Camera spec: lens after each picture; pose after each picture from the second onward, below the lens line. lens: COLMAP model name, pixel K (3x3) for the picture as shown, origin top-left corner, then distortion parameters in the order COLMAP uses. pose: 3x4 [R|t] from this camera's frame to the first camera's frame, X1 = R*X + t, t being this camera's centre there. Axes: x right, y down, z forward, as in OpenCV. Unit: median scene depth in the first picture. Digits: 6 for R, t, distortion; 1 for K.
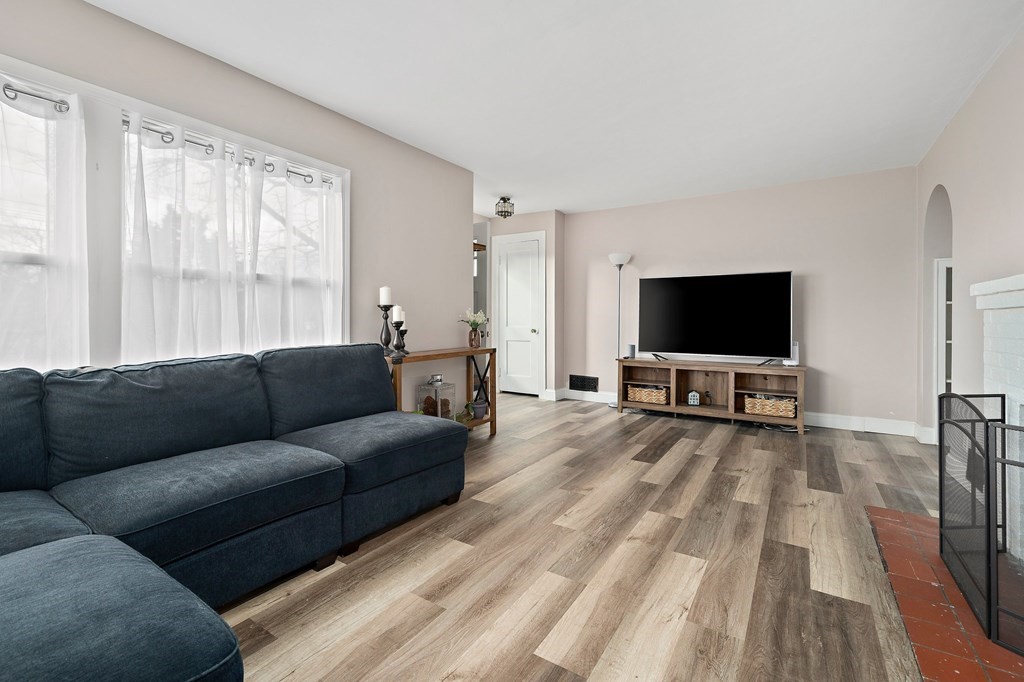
lens RADIAL K [[466.8, 0, 515.2], [0, 466.8, 323.6], [0, 0, 1]] dist [0.002583, 0.000720]
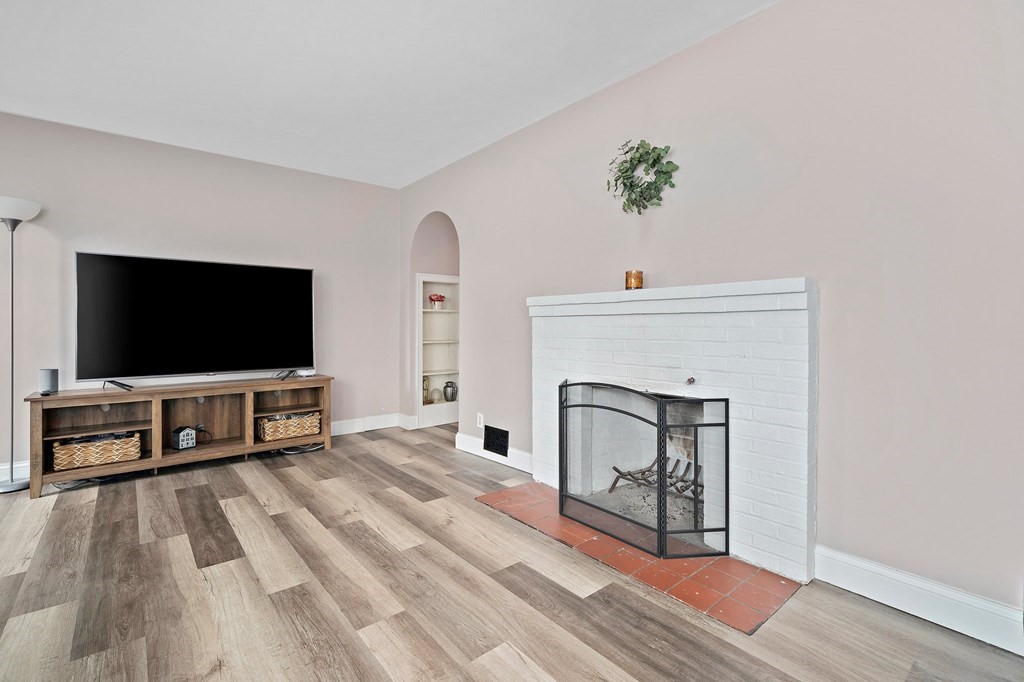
lens RADIAL K [[466.8, 0, 515.2], [0, 466.8, 323.6], [0, 0, 1]] dist [0.002583, 0.000720]
pose [[0.286128, 0.001820, 0.958190, -0.163945], [0.007458, 0.999964, -0.004126, -0.003082], [-0.958162, 0.008327, 0.286104, 0.399979]]
